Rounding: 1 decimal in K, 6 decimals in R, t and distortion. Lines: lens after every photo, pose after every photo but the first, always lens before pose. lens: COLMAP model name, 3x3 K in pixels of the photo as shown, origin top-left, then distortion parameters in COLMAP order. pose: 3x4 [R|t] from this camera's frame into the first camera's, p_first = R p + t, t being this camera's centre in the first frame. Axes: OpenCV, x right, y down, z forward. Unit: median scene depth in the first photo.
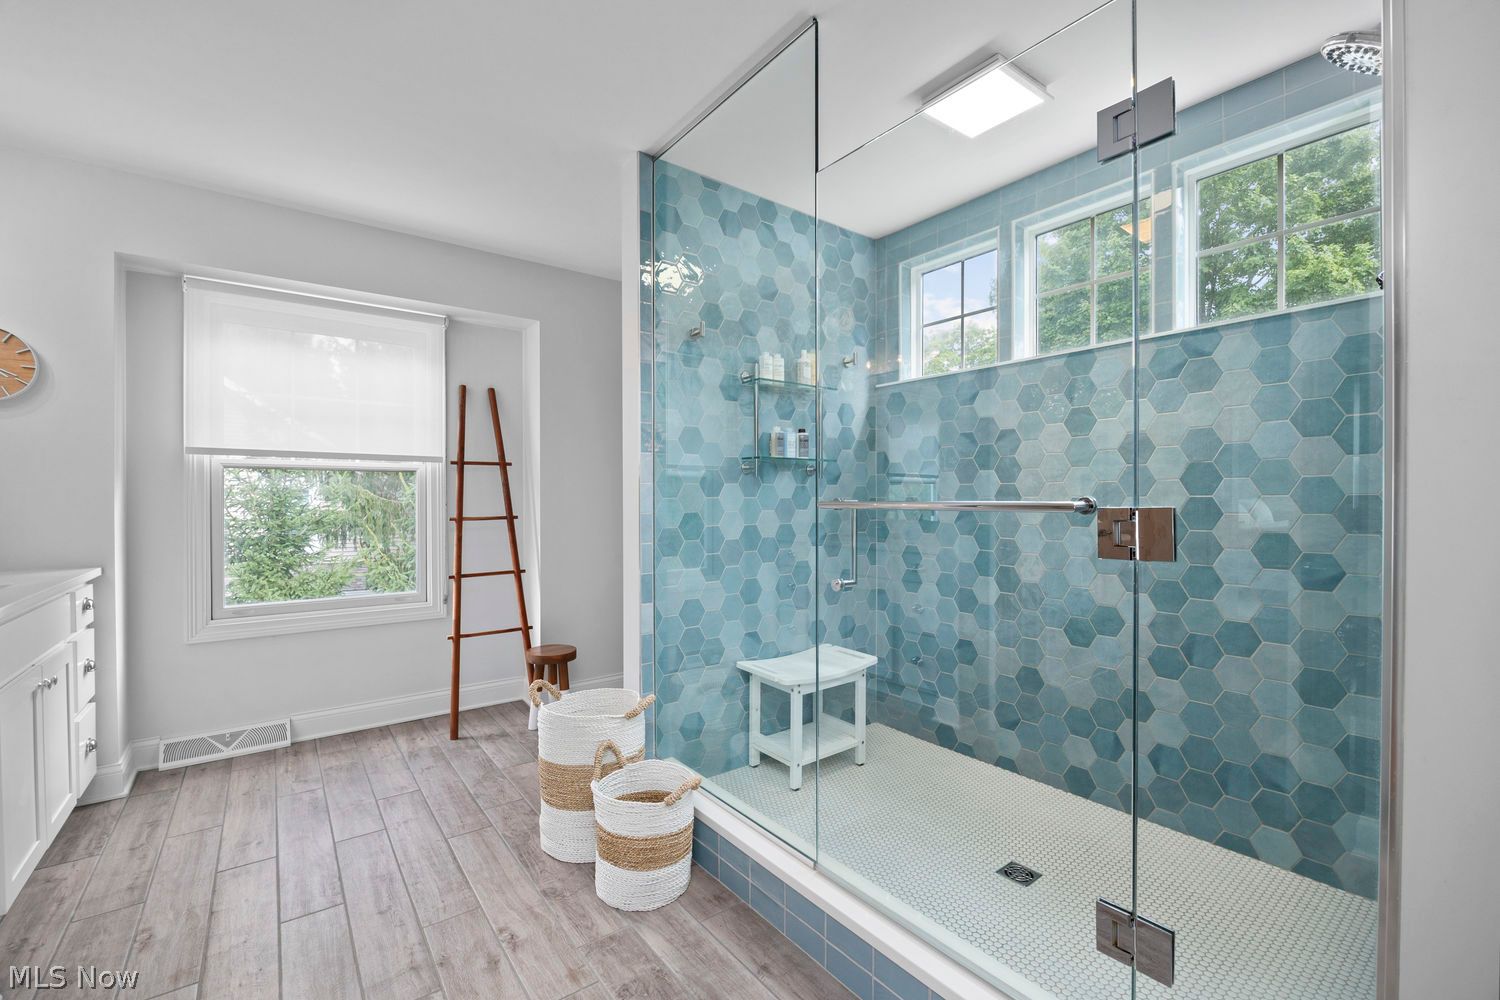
lens RADIAL K [[636.4, 0, 751.7], [0, 636.4, 503.2], [0, 0, 1]] dist [-0.013857, 0.000274]
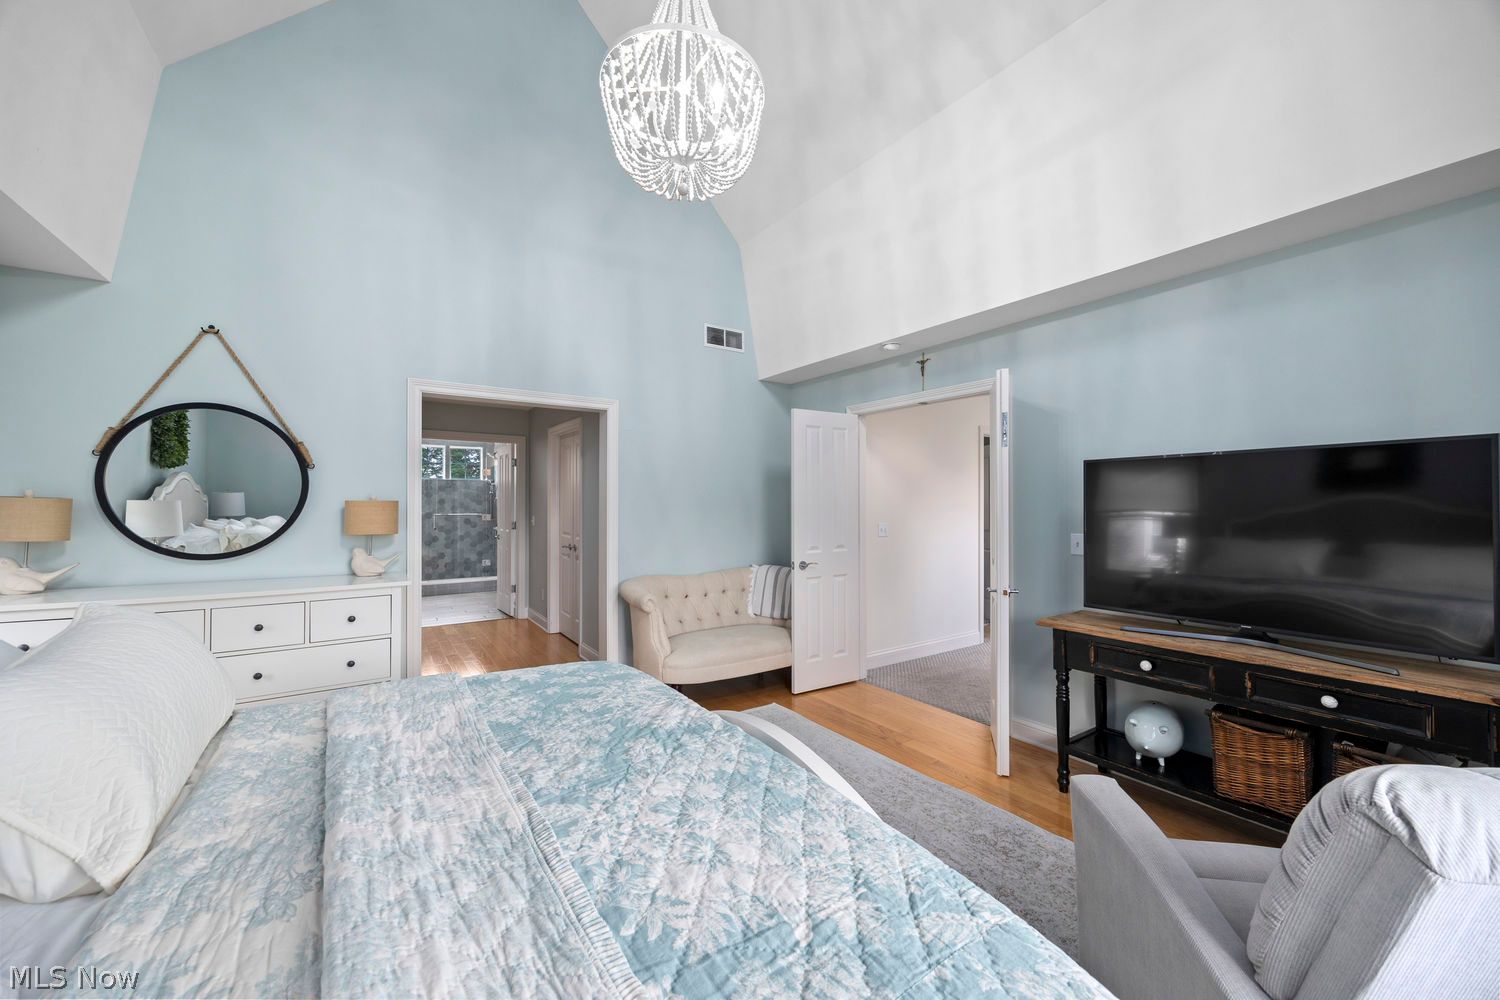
lens RADIAL K [[580.9, 0, 753.8], [0, 580.9, 500.2], [0, 0, 1]] dist [-0.001176, -0.000072]
pose [[0.043262, 0.012416, 0.998987, -3.785272], [0.003466, 0.999915, -0.012577, -0.037745], [-0.999058, 0.004007, 0.043215, -1.593766]]
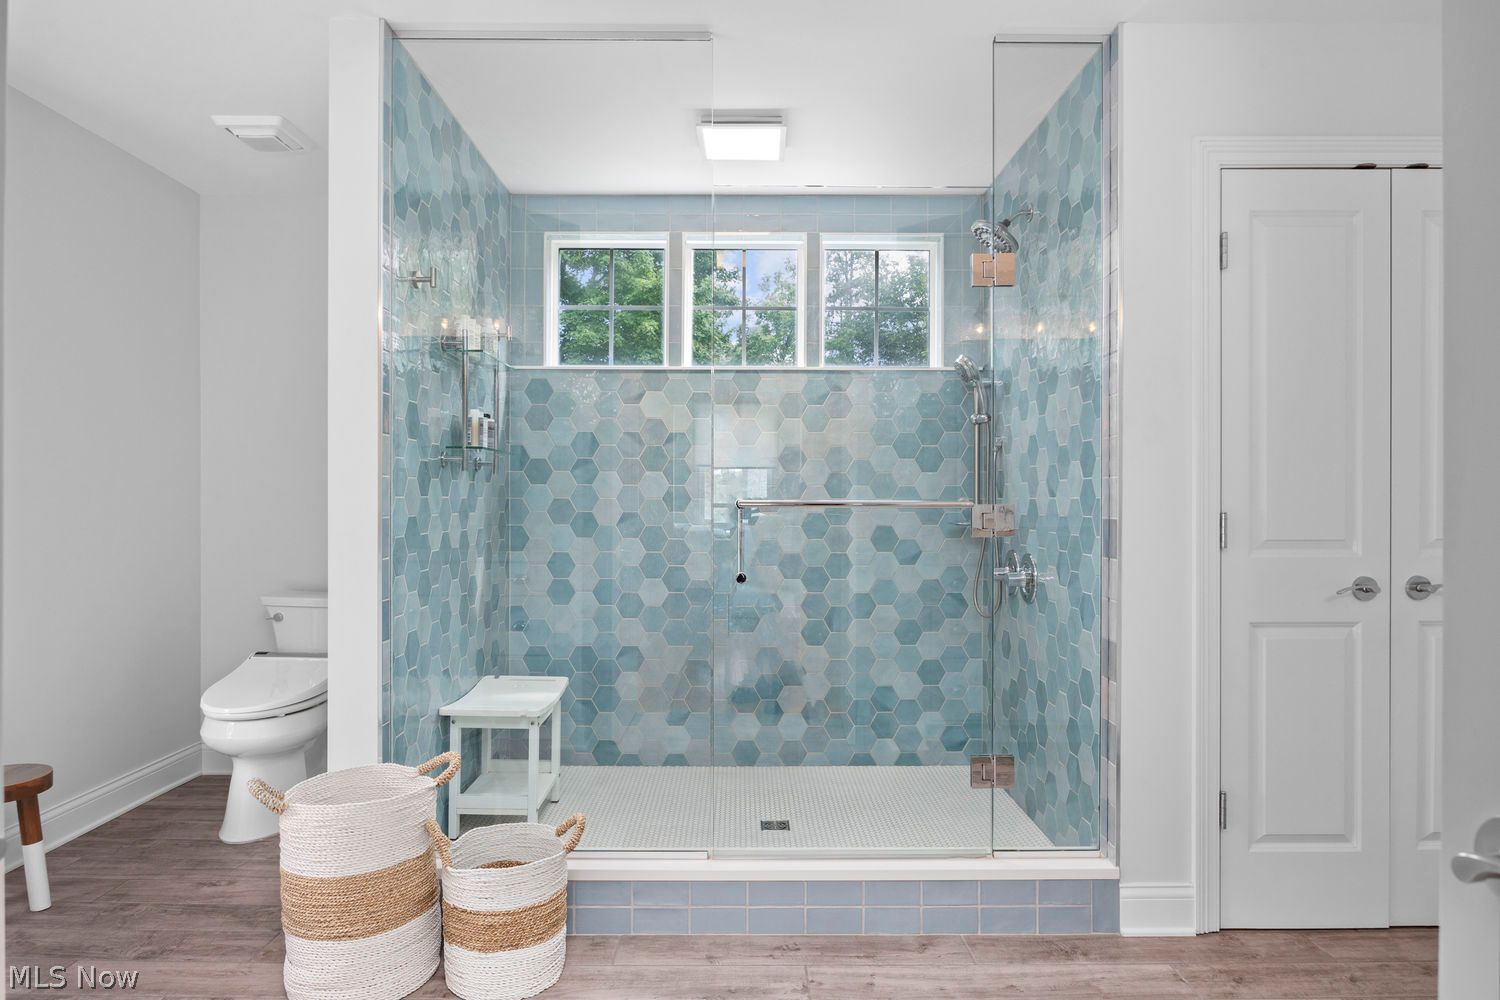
lens RADIAL K [[873.4, 0, 747.9], [0, 873.4, 500.8], [0, 0, 1]] dist [0.008582, 0.001380]
pose [[0.604077, 0.003033, 0.796920, -0.787076], [0.002036, 0.999984, -0.005349, 0.001452], [-0.796923, 0.004854, 0.604061, 0.065296]]
